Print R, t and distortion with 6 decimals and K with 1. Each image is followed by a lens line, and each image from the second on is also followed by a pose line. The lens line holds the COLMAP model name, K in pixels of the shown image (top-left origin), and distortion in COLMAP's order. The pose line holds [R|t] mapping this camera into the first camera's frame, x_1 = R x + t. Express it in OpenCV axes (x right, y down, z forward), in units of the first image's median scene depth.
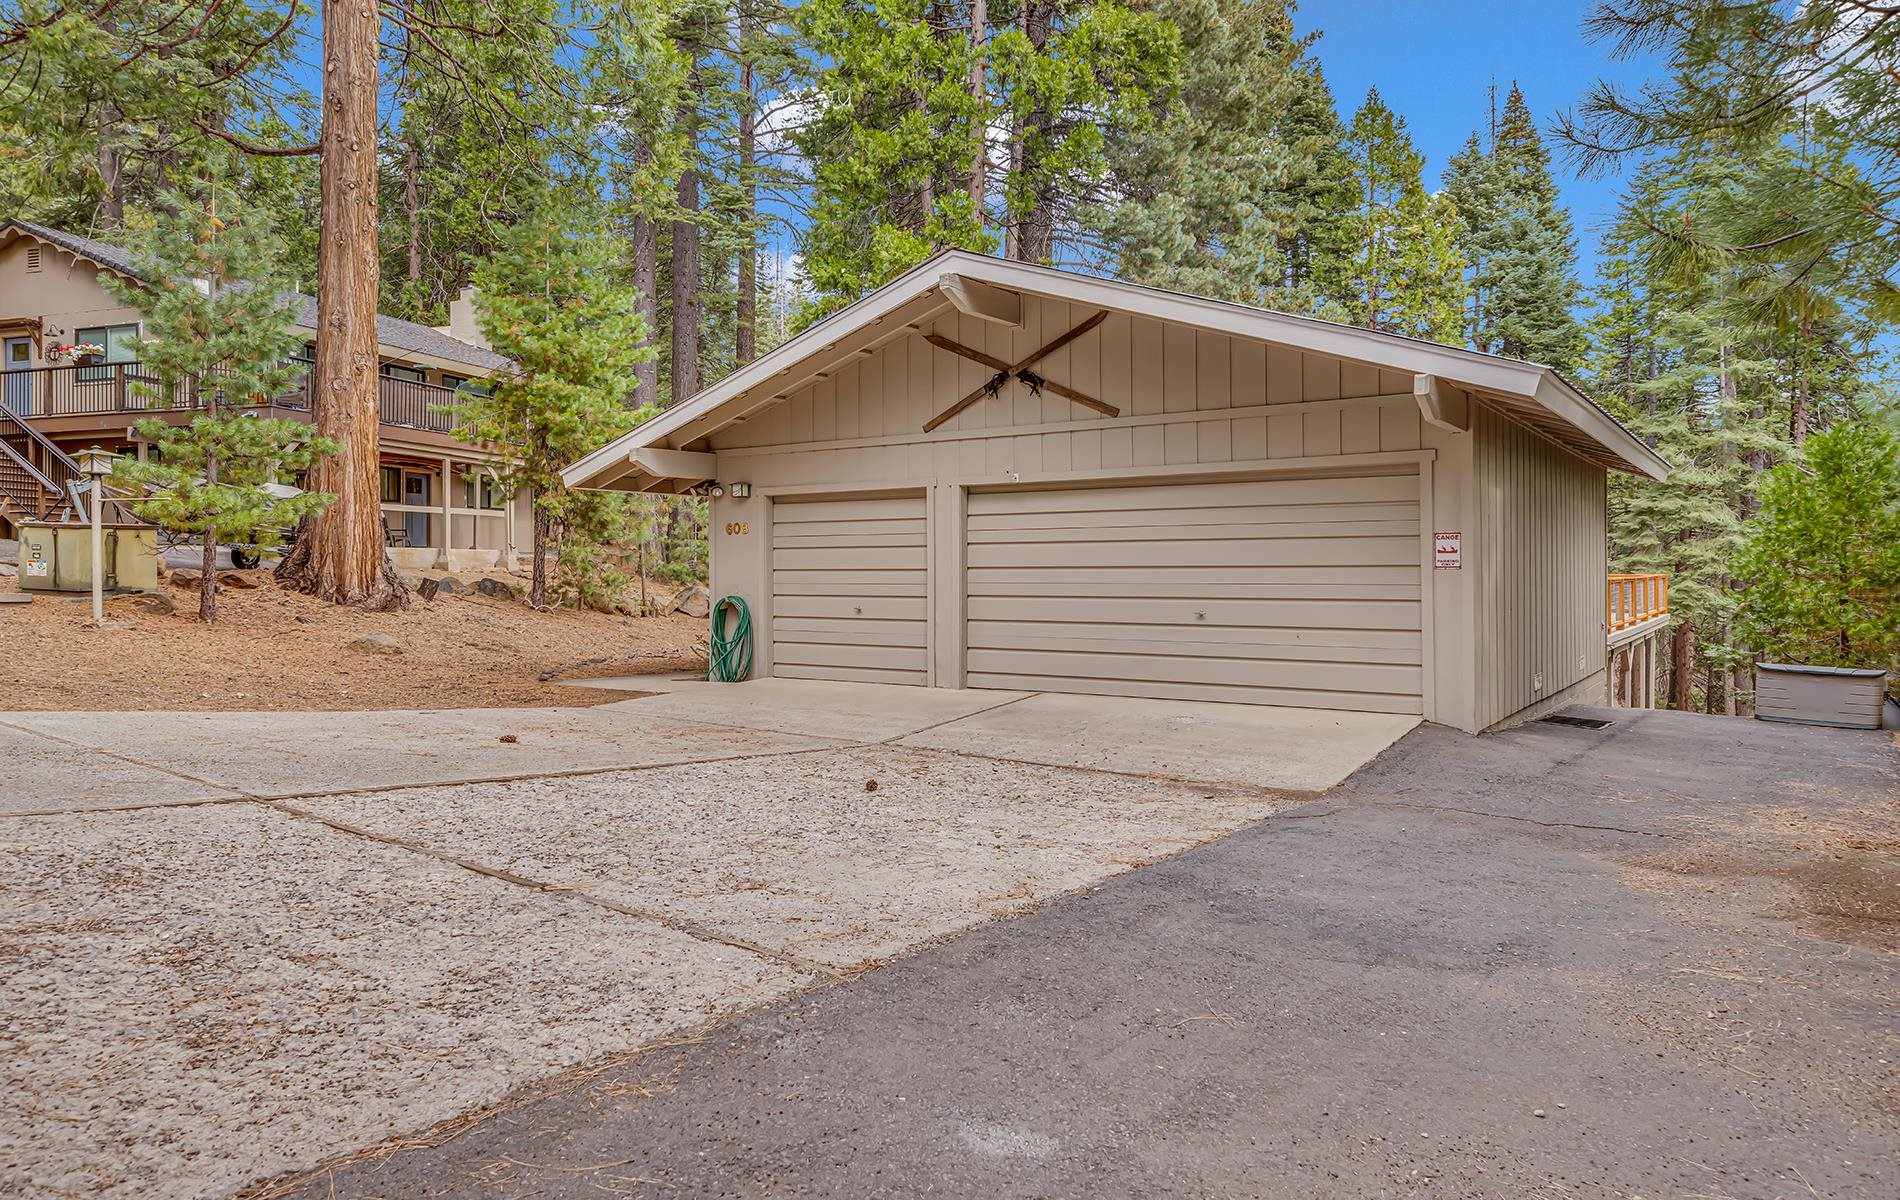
lens RADIAL K [[1247.4, 0, 955.5], [0, 1247.4, 582.2], [0, 0, 1]] dist [0.008734, 0.001673]
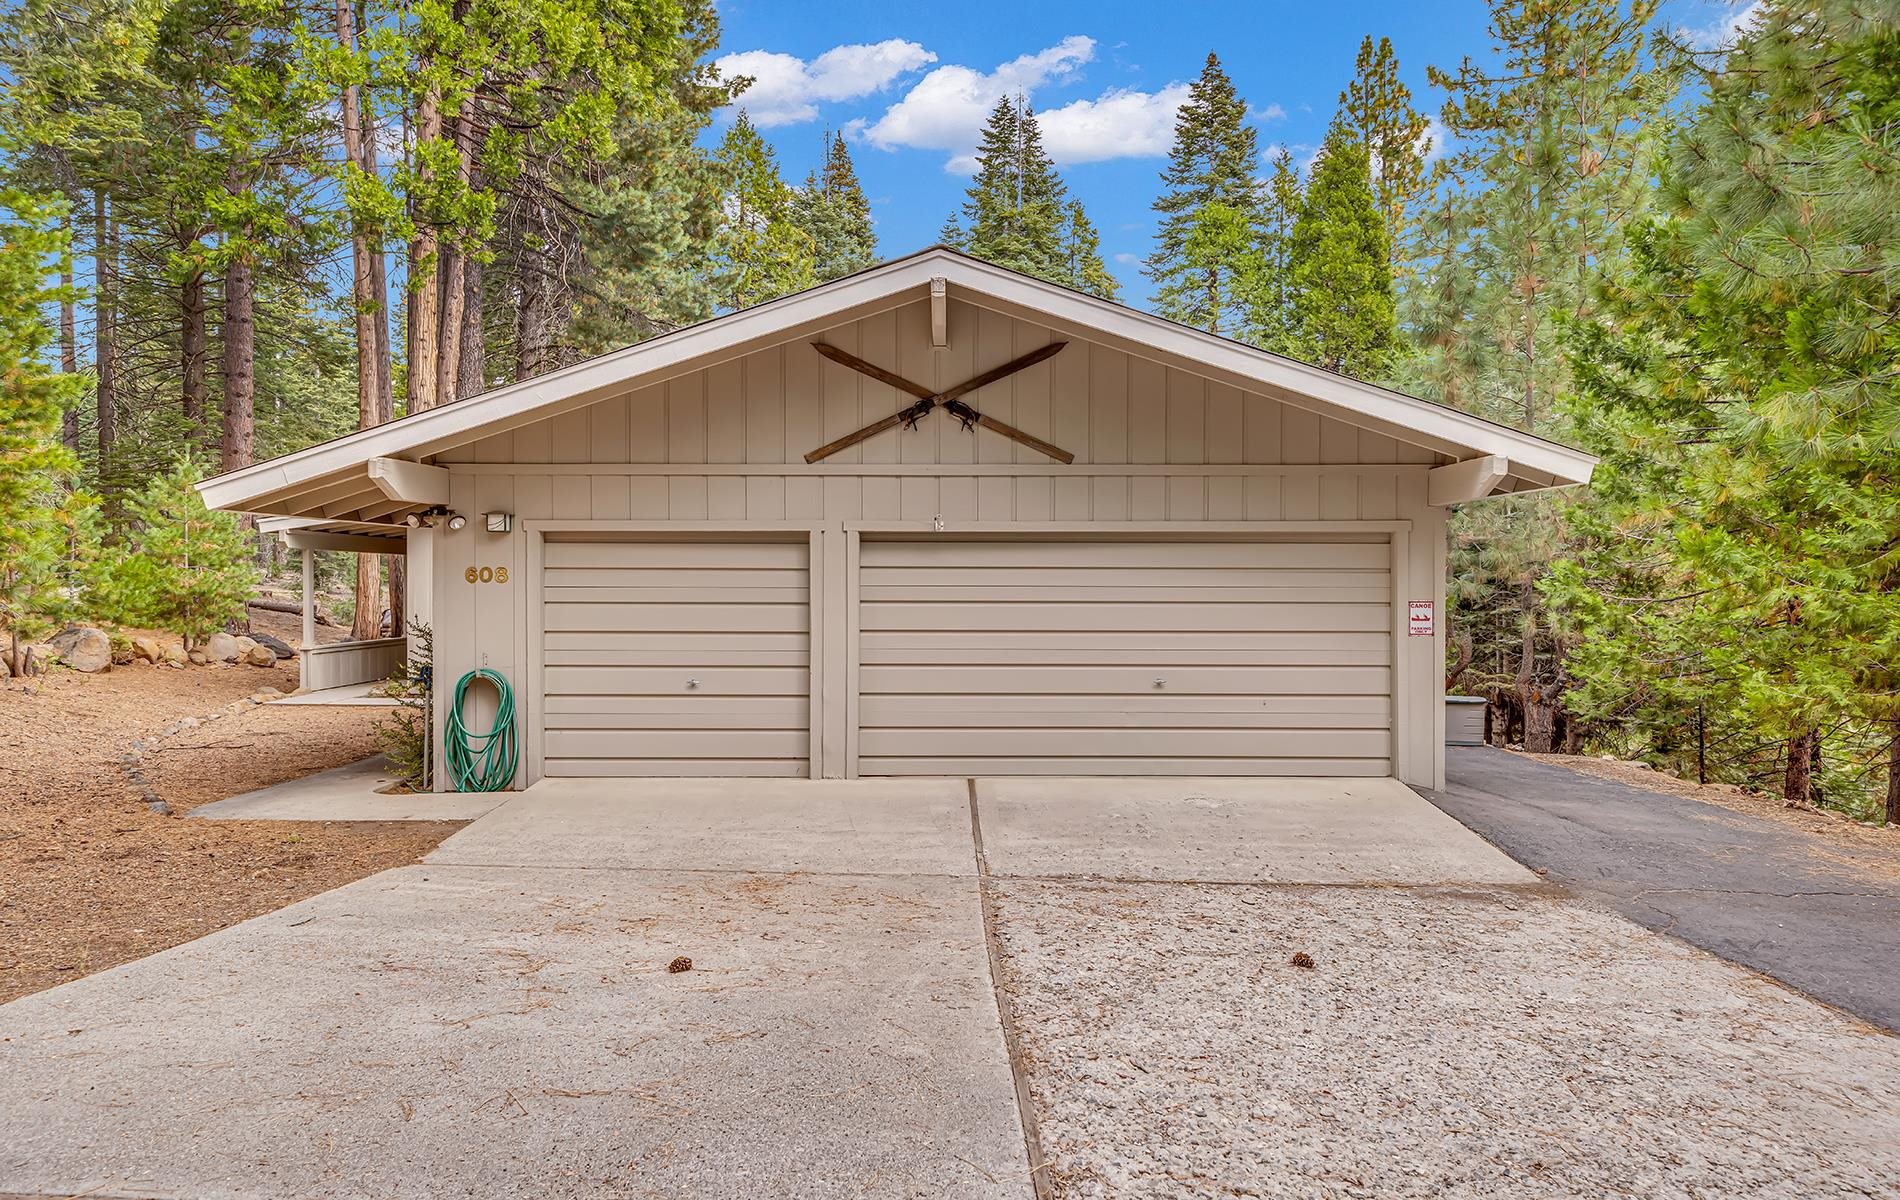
lens RADIAL K [[1253.2, 0, 951.0], [0, 1253.2, 584.1], [0, 0, 1]] dist [0.004269, -0.000627]
pose [[0.825352, 0.001815, 0.564616, -0.413078], [-0.000590, 0.999997, -0.002351, -0.040760], [-0.564618, 0.001607, 0.825350, 0.284873]]
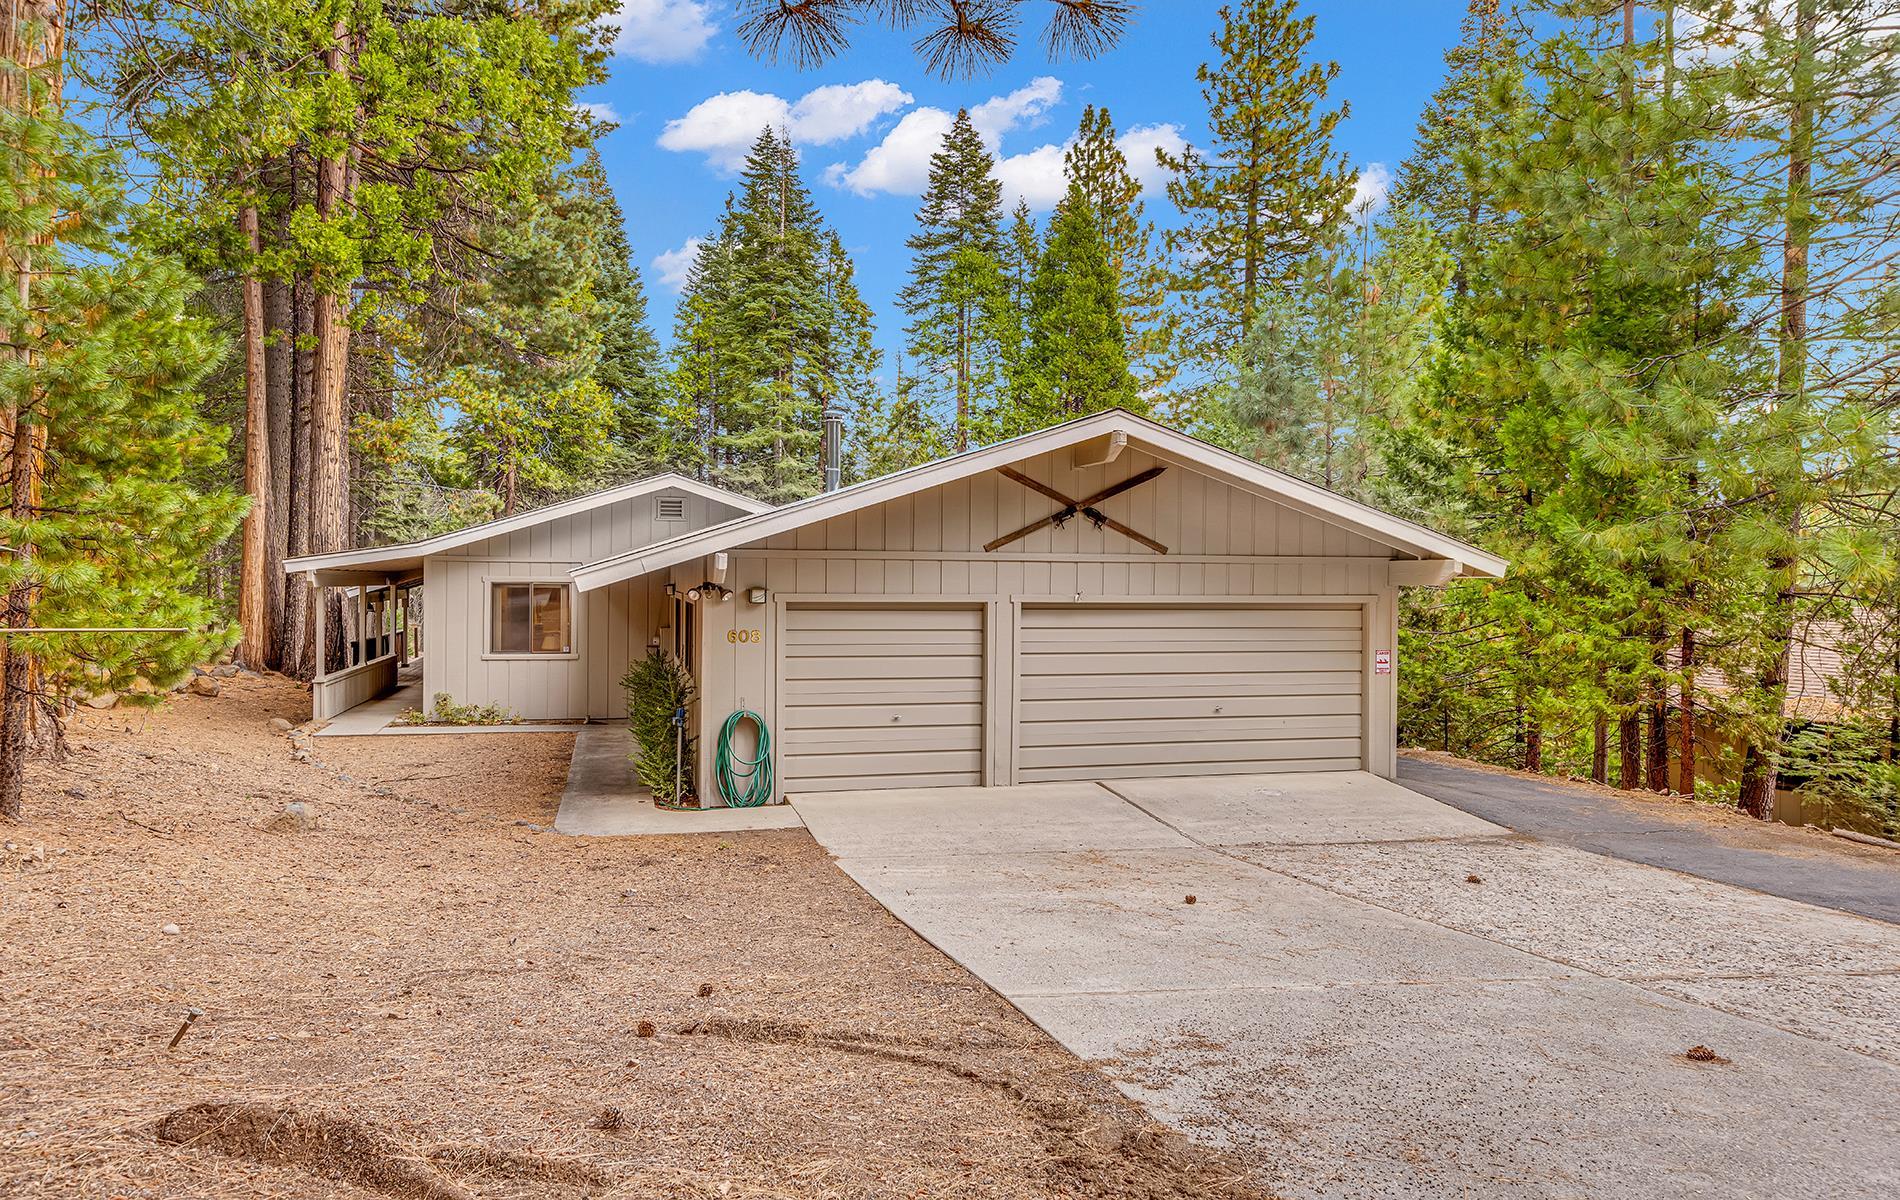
lens RADIAL K [[1247.4, 0, 955.5], [0, 1247.4, 582.2], [0, 0, 1]] dist [0.008734, 0.001673]
pose [[0.642950, 0.004650, 0.765894, -0.887610], [-0.005953, 0.999982, -0.001074, -0.093888], [-0.765885, -0.003869, 0.642966, 0.330883]]
